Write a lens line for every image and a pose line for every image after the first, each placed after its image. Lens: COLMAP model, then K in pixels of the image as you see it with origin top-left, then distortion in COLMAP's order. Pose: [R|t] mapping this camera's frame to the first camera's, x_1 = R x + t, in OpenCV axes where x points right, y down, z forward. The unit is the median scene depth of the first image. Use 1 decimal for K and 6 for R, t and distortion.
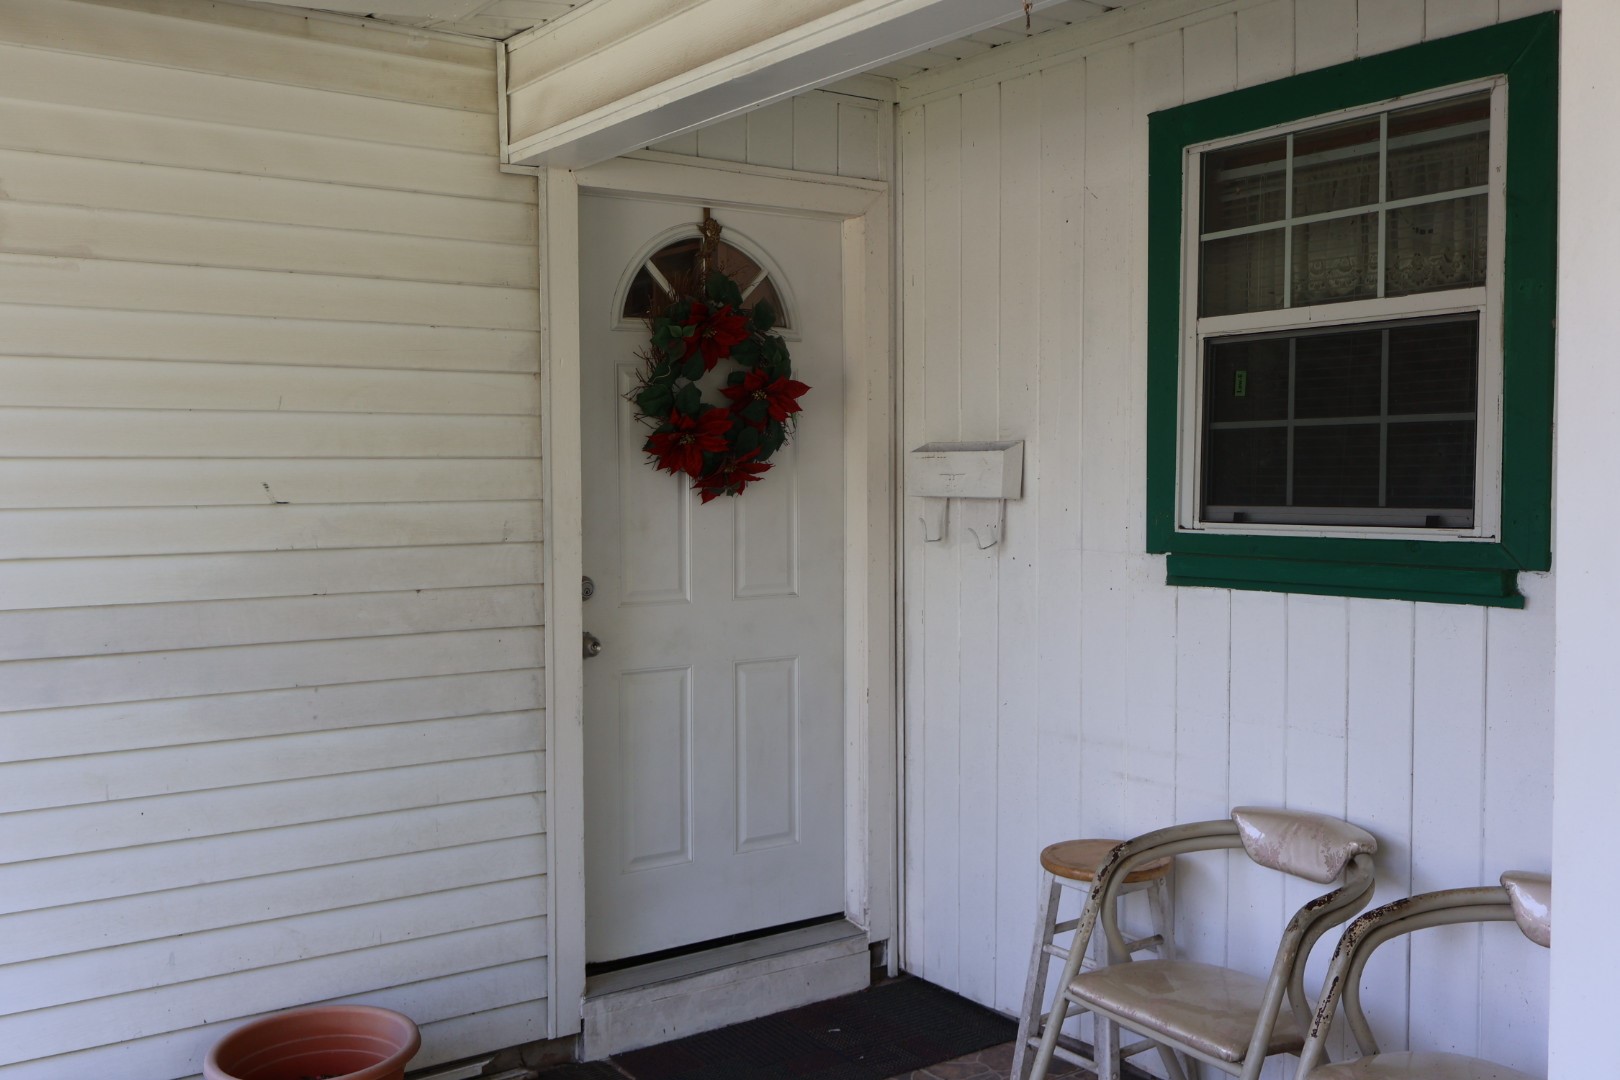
lens RADIAL K [[1521.1, 0, 807.6], [0, 1521.1, 543.5], [0, 0, 1]] dist [0.001186, 0.000000]
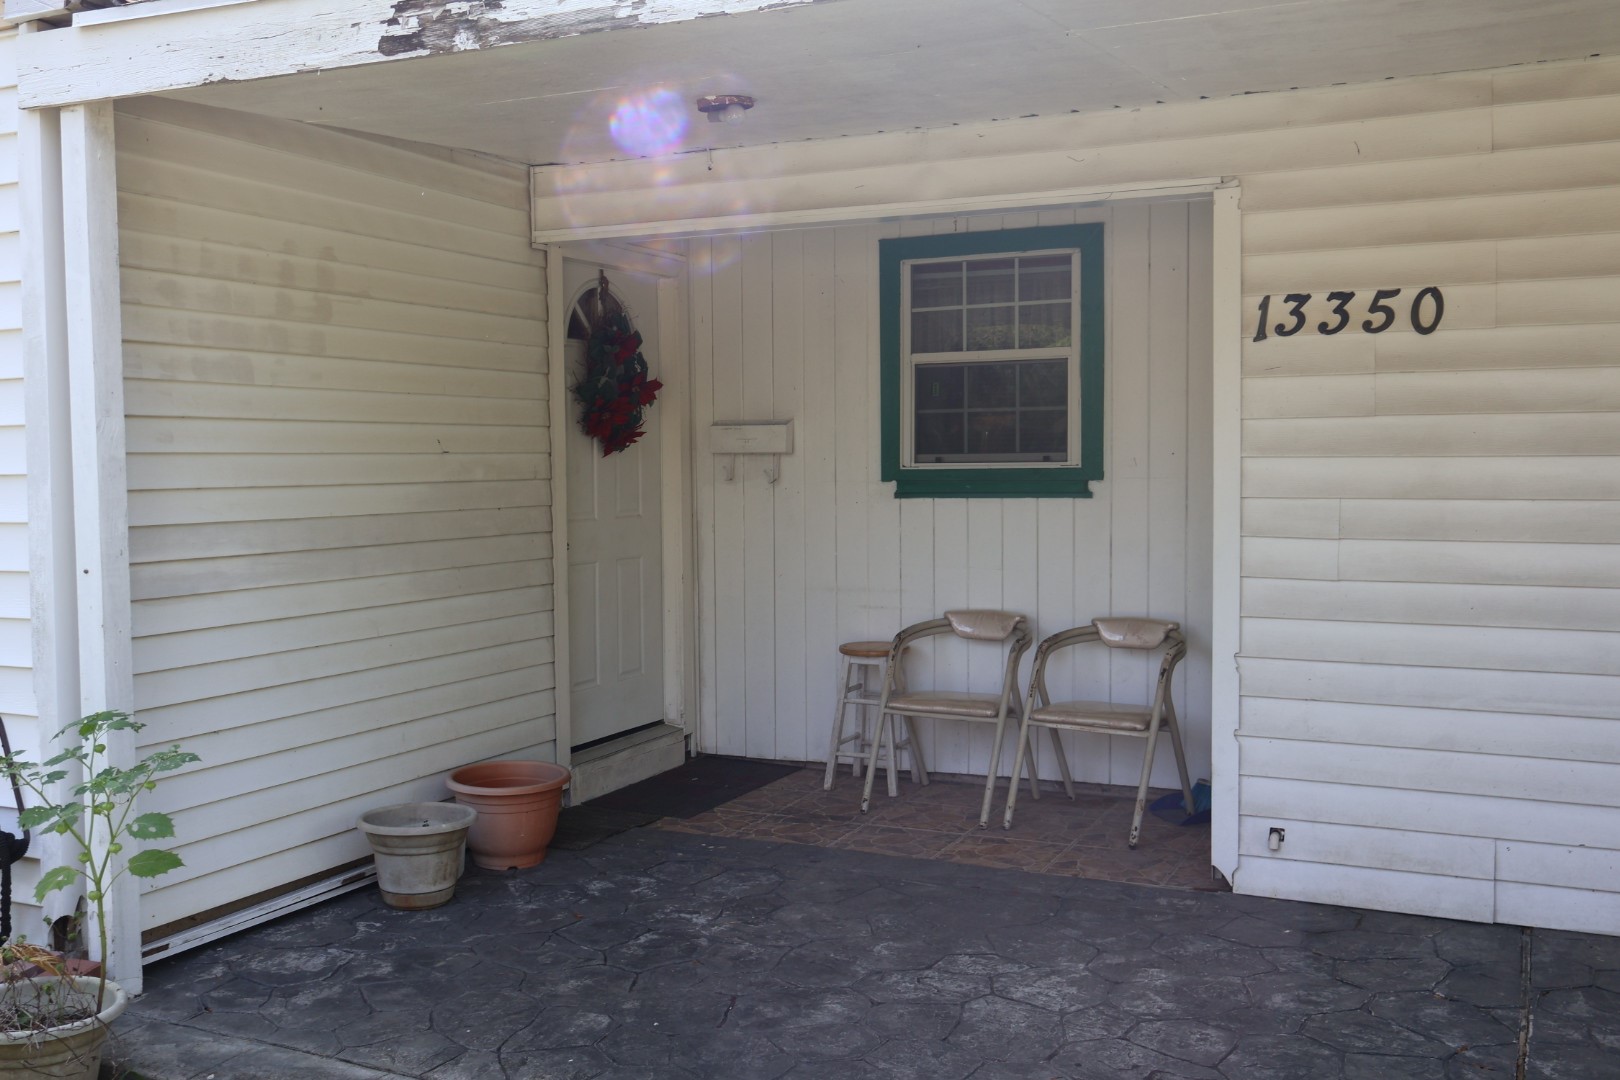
lens RADIAL K [[1521.1, 0, 812.9], [0, 1521.1, 538.8], [0, 0, 1]] dist [0.001186, 0.000000]
pose [[0.874052, -0.027782, 0.485037, -0.751373], [0.025972, 0.999608, 0.010453, 0.055235], [-0.485137, 0.003461, 0.874431, -0.561357]]
